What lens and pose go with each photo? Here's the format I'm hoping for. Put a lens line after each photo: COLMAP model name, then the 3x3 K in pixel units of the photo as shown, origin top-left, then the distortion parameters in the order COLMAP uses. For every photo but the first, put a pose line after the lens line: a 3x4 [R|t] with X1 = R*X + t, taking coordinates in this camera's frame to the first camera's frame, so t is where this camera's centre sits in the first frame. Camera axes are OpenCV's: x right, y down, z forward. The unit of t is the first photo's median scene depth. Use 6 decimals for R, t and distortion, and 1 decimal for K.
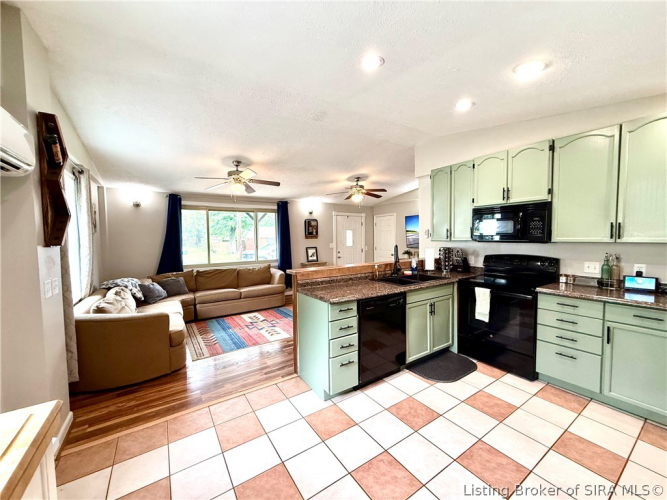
lens RADIAL K [[265.9, 0, 332.7], [0, 265.9, 250.3], [0, 0, 1]] dist [-0.001131, 0.000981]
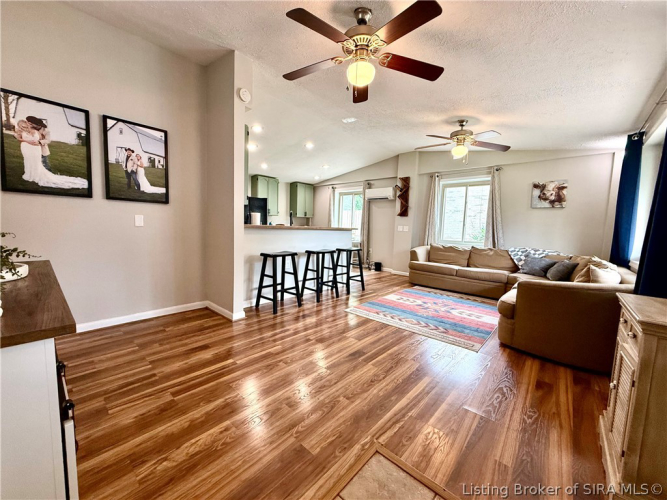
lens RADIAL K [[265.9, 0, 330.5], [0, 265.9, 250.0], [0, 0, 1]] dist [-0.001131, 0.000981]
pose [[-0.968152, 0.007356, -0.250257, 0.310975], [-0.028644, 0.989750, 0.139908, -0.015807], [0.248721, 0.142621, -0.958017, 1.902311]]
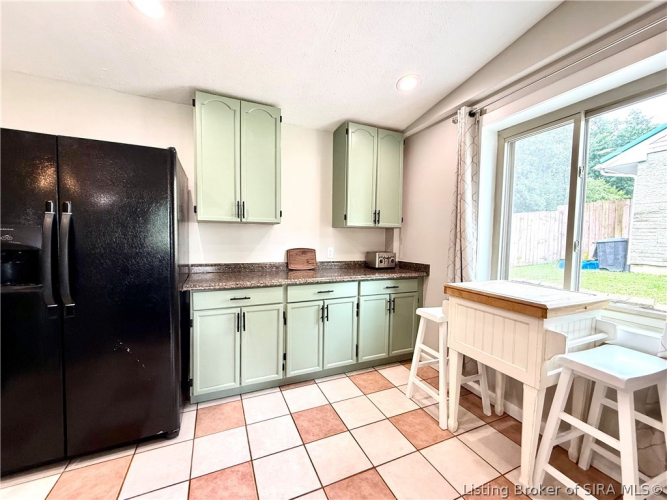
lens RADIAL K [[265.9, 0, 332.9], [0, 265.9, 249.3], [0, 0, 1]] dist [-0.001131, 0.000981]
pose [[-0.986331, -0.007547, 0.164605, -0.020435], [0.008148, 0.995495, 0.094468, 0.021018], [-0.164577, 0.094518, -0.981825, 0.532784]]
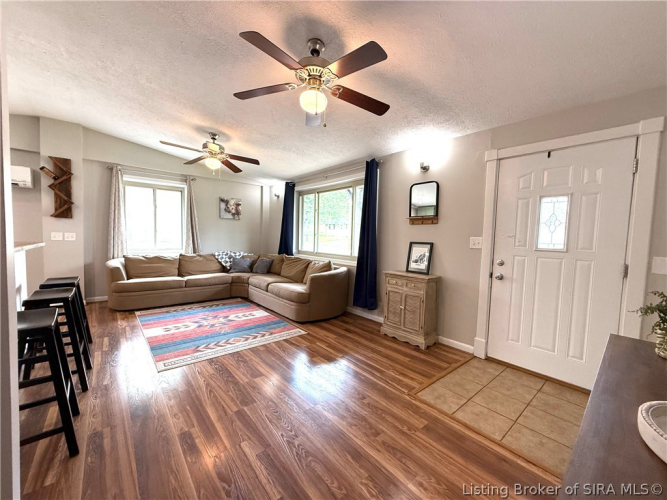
lens RADIAL K [[265.9, 0, 332.3], [0, 265.9, 251.3], [0, 0, 1]] dist [-0.001131, 0.000981]
pose [[0.120937, 0.078226, -0.989573, 0.654196], [-0.078633, 0.994512, 0.069006, -0.029204], [0.989541, 0.069468, 0.126424, 1.385343]]
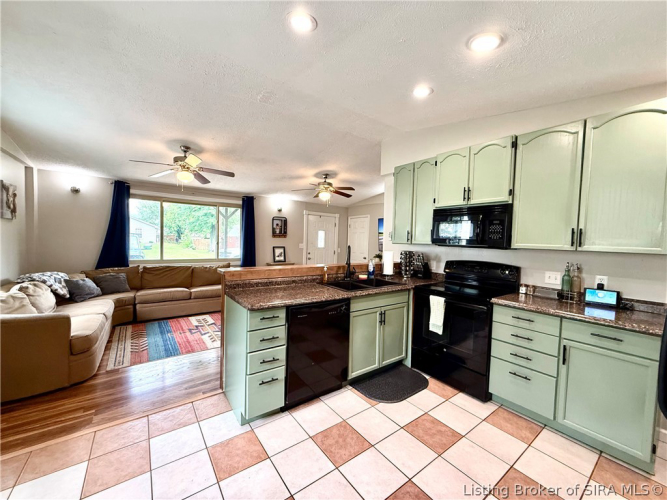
lens RADIAL K [[265.9, 0, 332.7], [0, 265.9, 250.5], [0, 0, 1]] dist [-0.001131, 0.000981]
pose [[0.997941, 0.040145, 0.050027, 0.112473], [-0.039696, 0.999162, -0.009940, 0.006368], [-0.050384, 0.007934, 0.998698, 0.082108]]
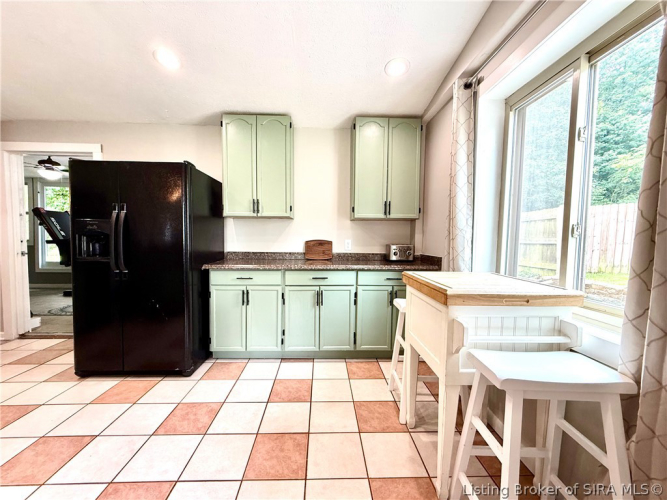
lens RADIAL K [[265.9, 0, 332.7], [0, 265.9, 249.2], [0, 0, 1]] dist [-0.001131, 0.000981]
pose [[-0.856423, -0.017827, 0.515967, -0.249051], [0.030407, 0.995927, 0.084881, 0.046185], [-0.515379, 0.088383, -0.852392, 0.490471]]
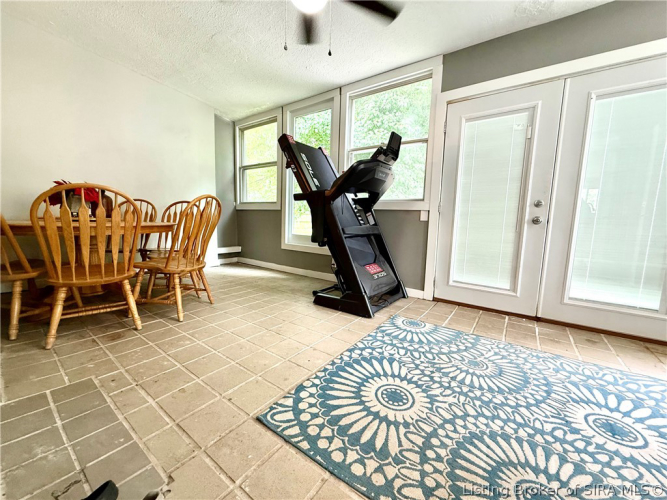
lens RADIAL K [[265.9, 0, 332.4], [0, 265.9, 248.7], [0, 0, 1]] dist [-0.001131, 0.000981]
pose [[-0.349752, -0.102284, 0.931242, 0.946536], [0.027228, 0.992492, 0.119238, 0.133829], [-0.936447, 0.067060, -0.344341, 0.250633]]
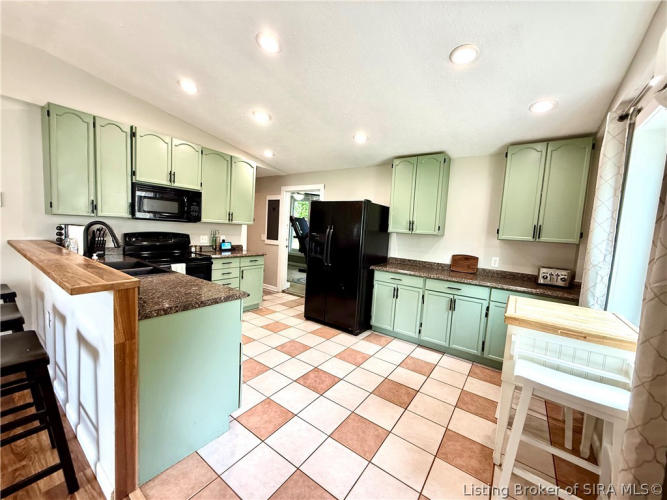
lens RADIAL K [[265.9, 0, 333.4], [0, 265.9, 249.4], [0, 0, 1]] dist [-0.001131, 0.000981]
pose [[-0.360516, -0.082568, 0.929091, -0.467881], [-0.003475, 0.996186, 0.087182, -0.008796], [-0.932746, 0.028202, -0.359428, 0.569743]]
